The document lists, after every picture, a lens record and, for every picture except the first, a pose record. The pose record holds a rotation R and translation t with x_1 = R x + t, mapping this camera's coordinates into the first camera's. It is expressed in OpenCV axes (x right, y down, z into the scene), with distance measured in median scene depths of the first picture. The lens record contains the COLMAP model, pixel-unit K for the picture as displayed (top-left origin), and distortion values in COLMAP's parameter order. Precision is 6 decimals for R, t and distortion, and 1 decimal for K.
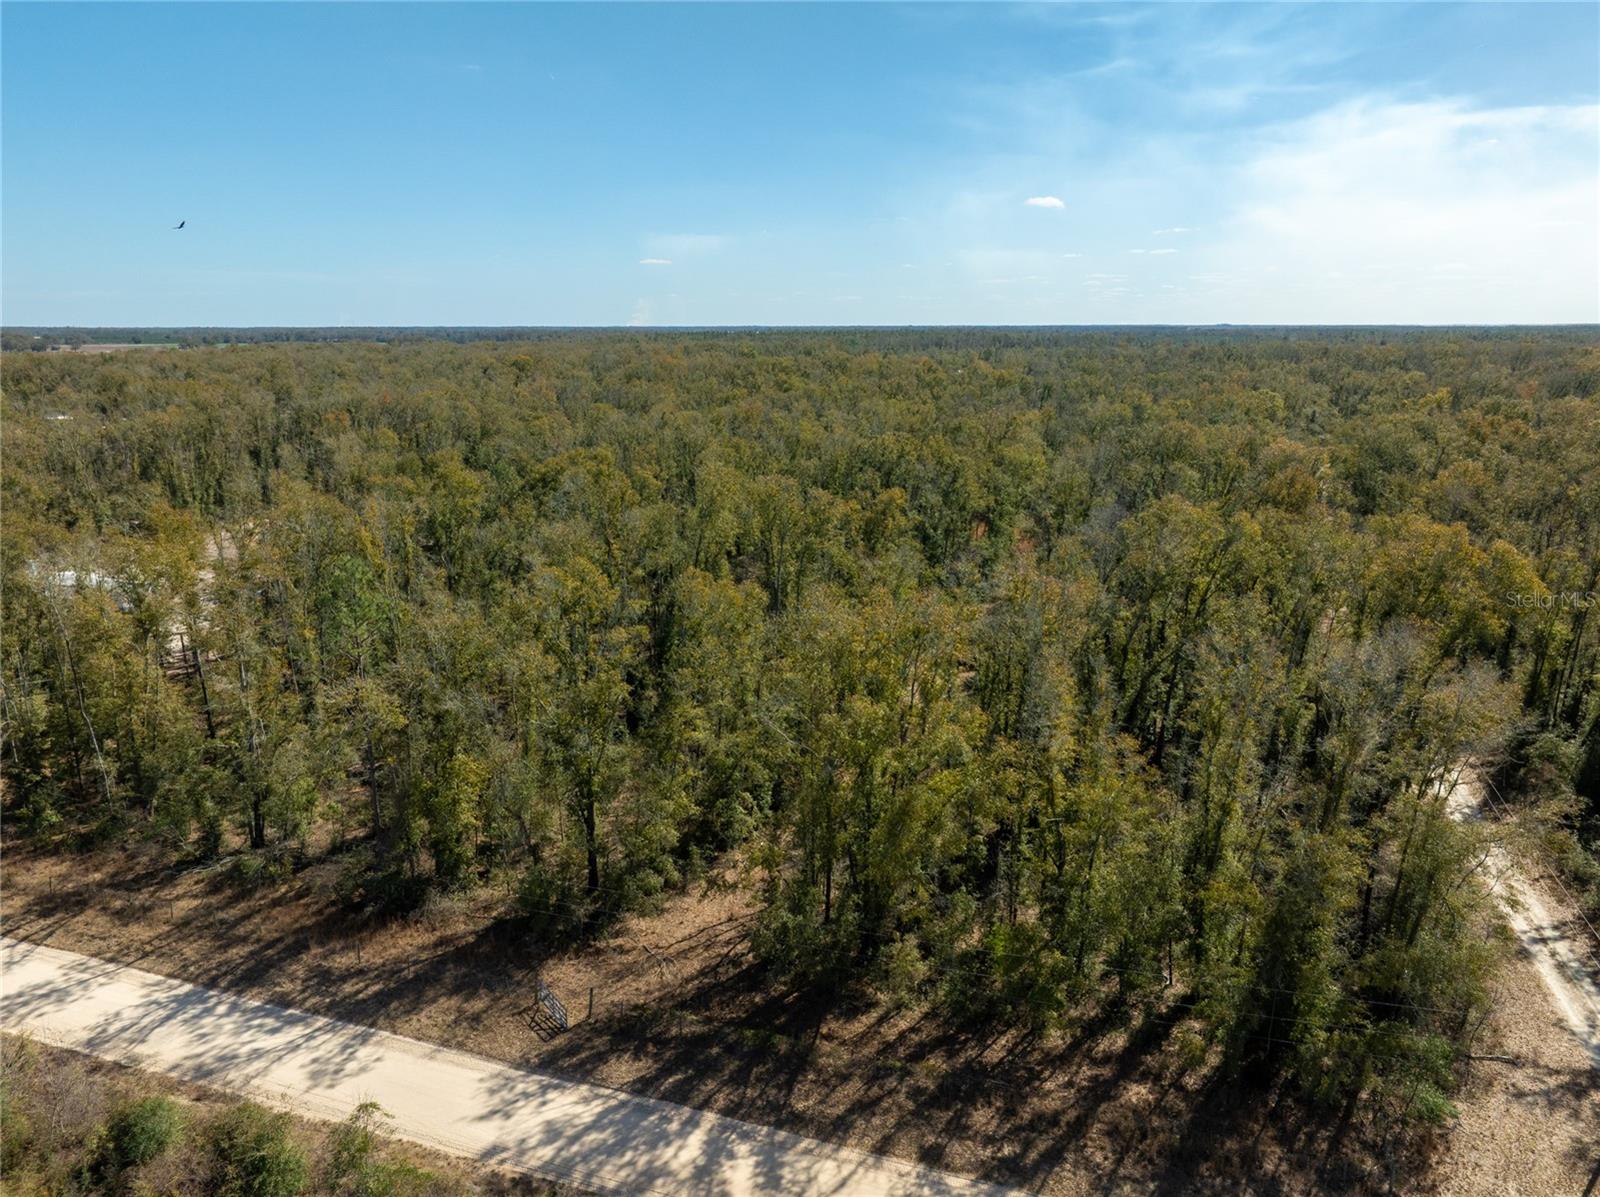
lens RADIAL K [[1129.4, 0, 795.4], [0, 1129.4, 581.3], [0, 0, 1]] dist [-0.011672, 0.015429]
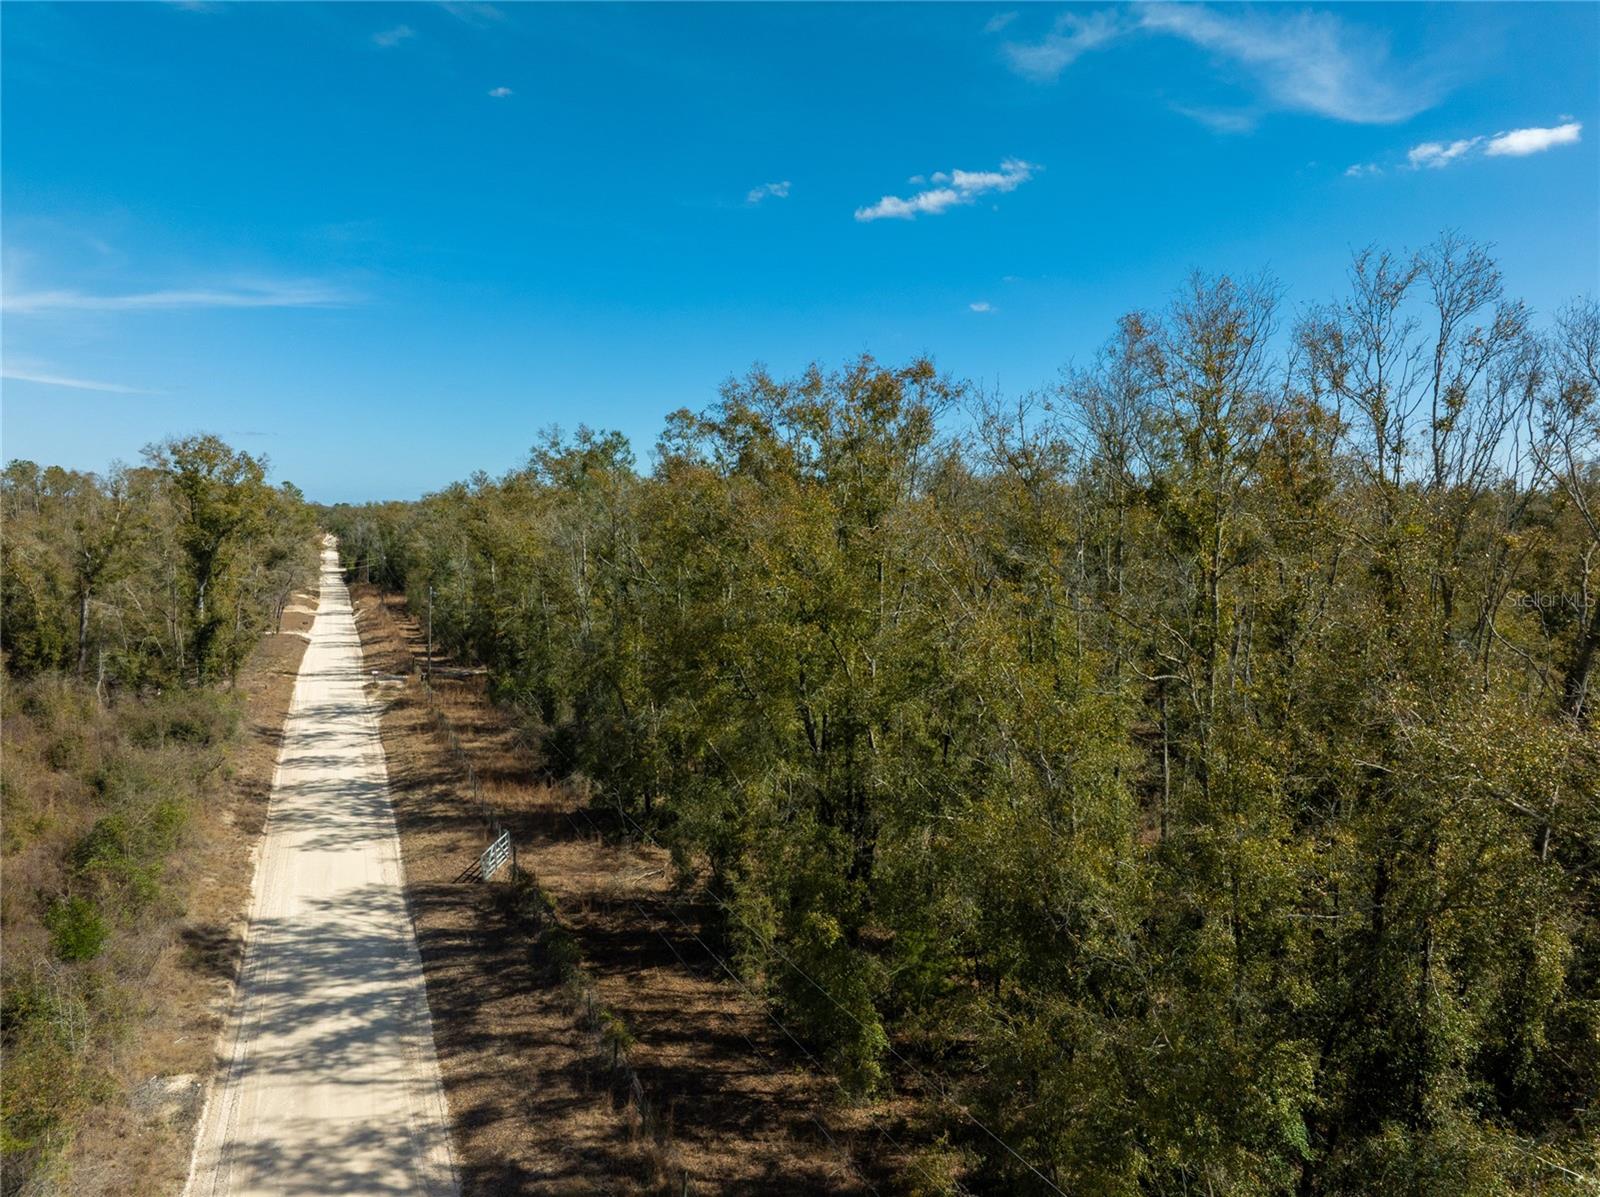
lens RADIAL K [[1129.4, 0, 799.8], [0, 1129.4, 600.1], [0, 0, 1]] dist [-0.011672, 0.015429]
pose [[0.667575, 0.066972, -0.741524, 0.556394], [-0.182535, 0.980273, -0.075797, 0.203524], [0.721820, 0.185954, 0.666631, 0.548077]]
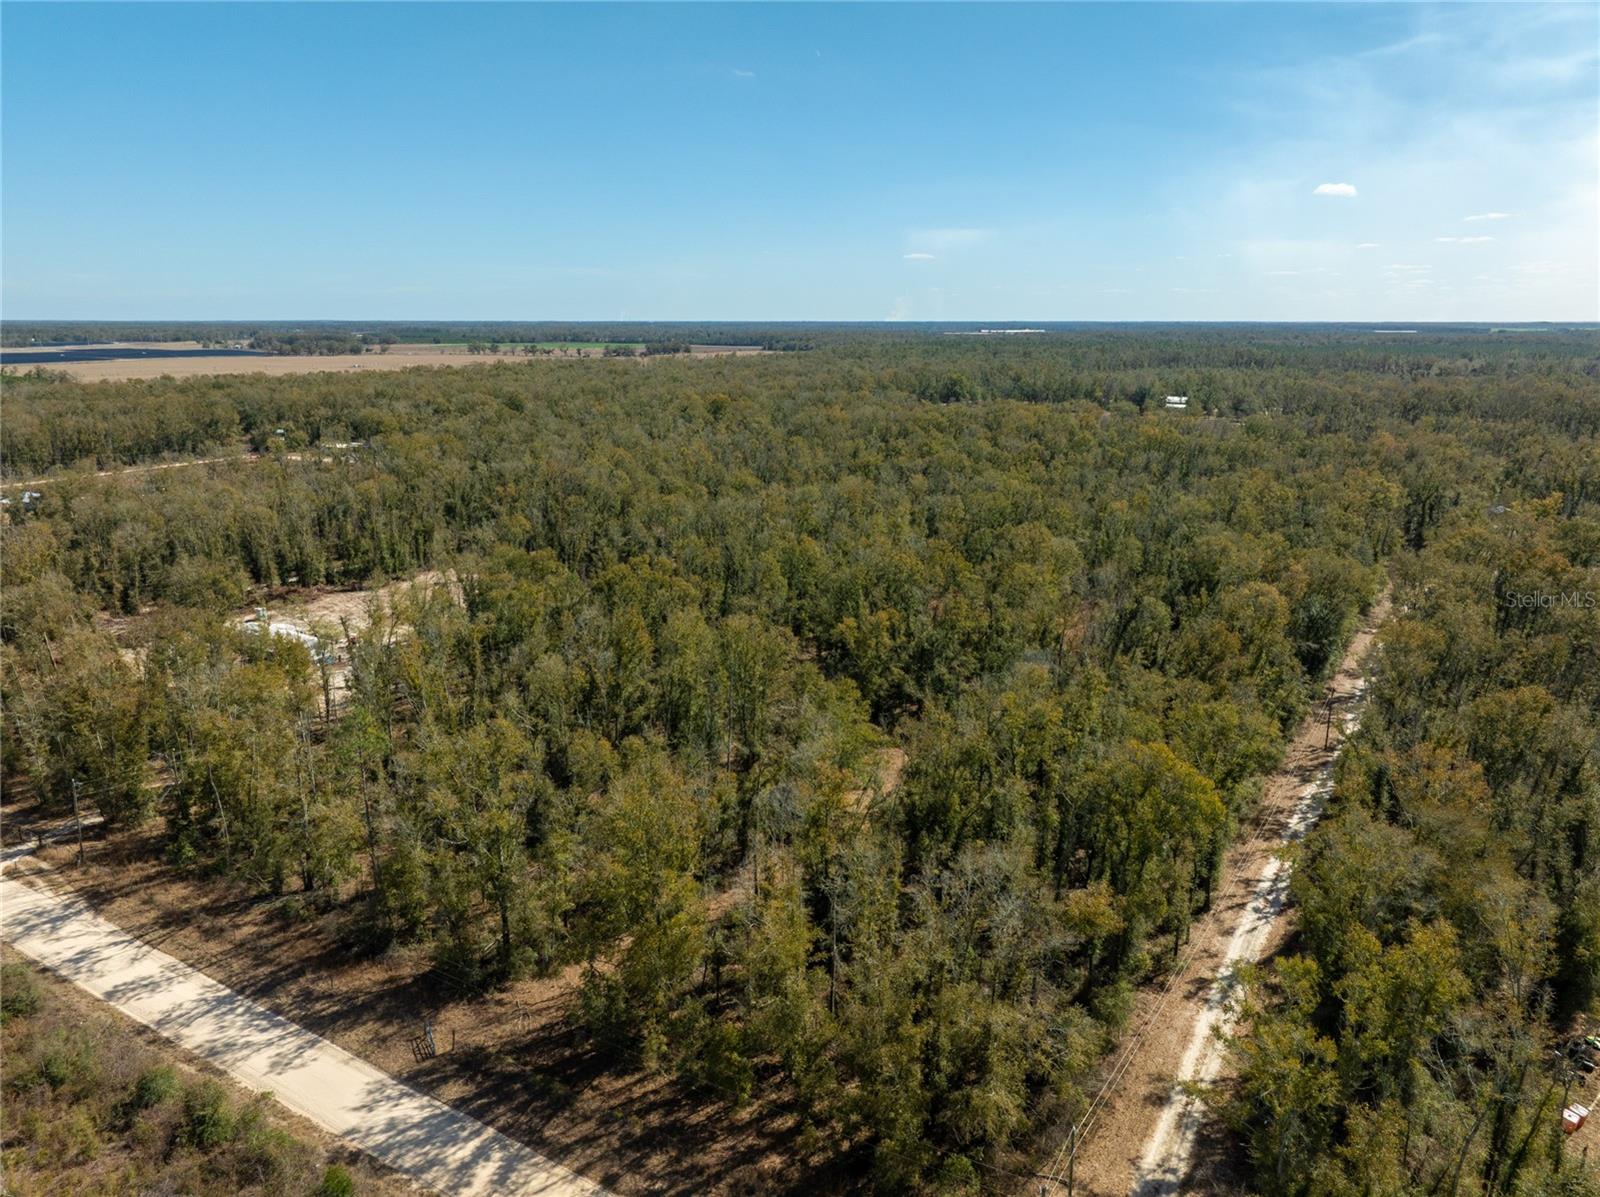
lens RADIAL K [[1129.4, 0, 793.6], [0, 1129.4, 609.0], [0, 0, 1]] dist [-0.011672, 0.015429]
pose [[0.974201, 0.054219, -0.219074, 0.529992], [-0.047636, 0.998244, 0.035224, -0.254409], [0.220599, -0.023880, 0.975072, -0.313456]]
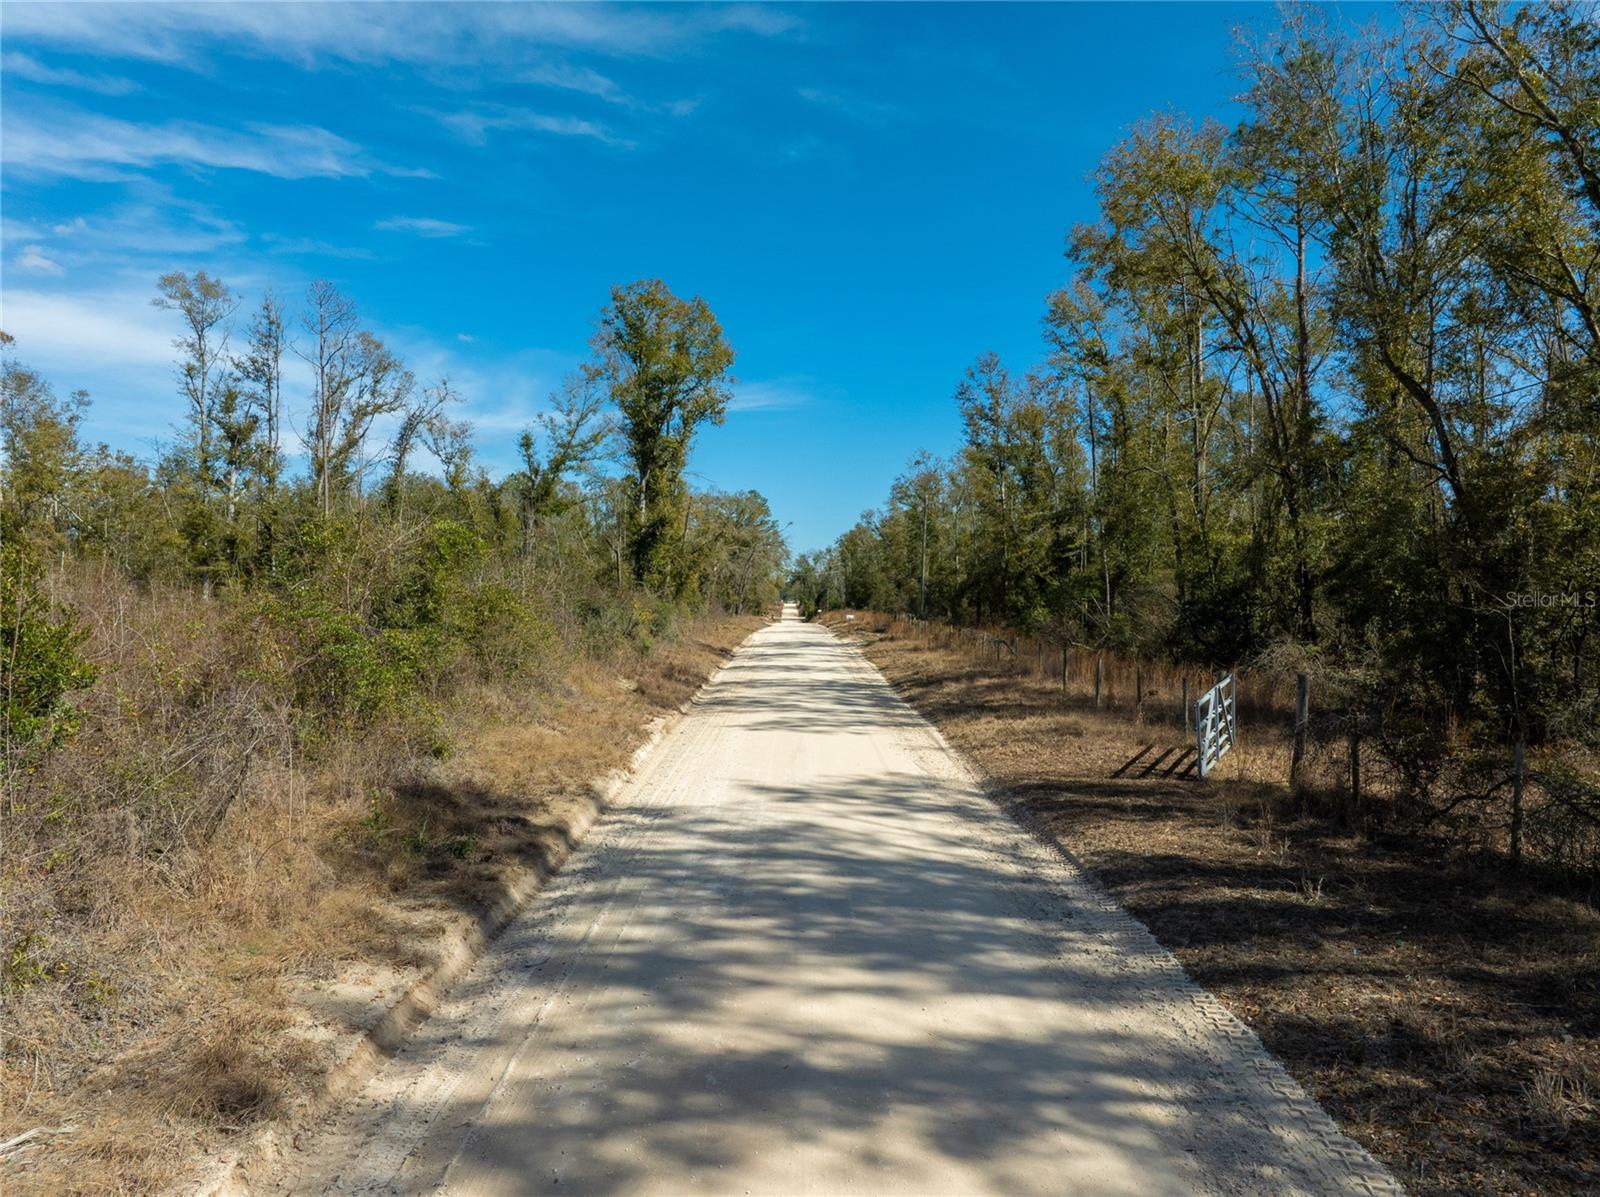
lens RADIAL K [[1129.4, 0, 802.0], [0, 1129.4, 594.5], [0, 0, 1]] dist [-0.011672, 0.015429]
pose [[0.340229, 0.003937, -0.940334, 0.049046], [-0.225090, 0.971261, -0.077375, 0.383049], [0.913006, 0.237985, 0.331337, 0.763465]]
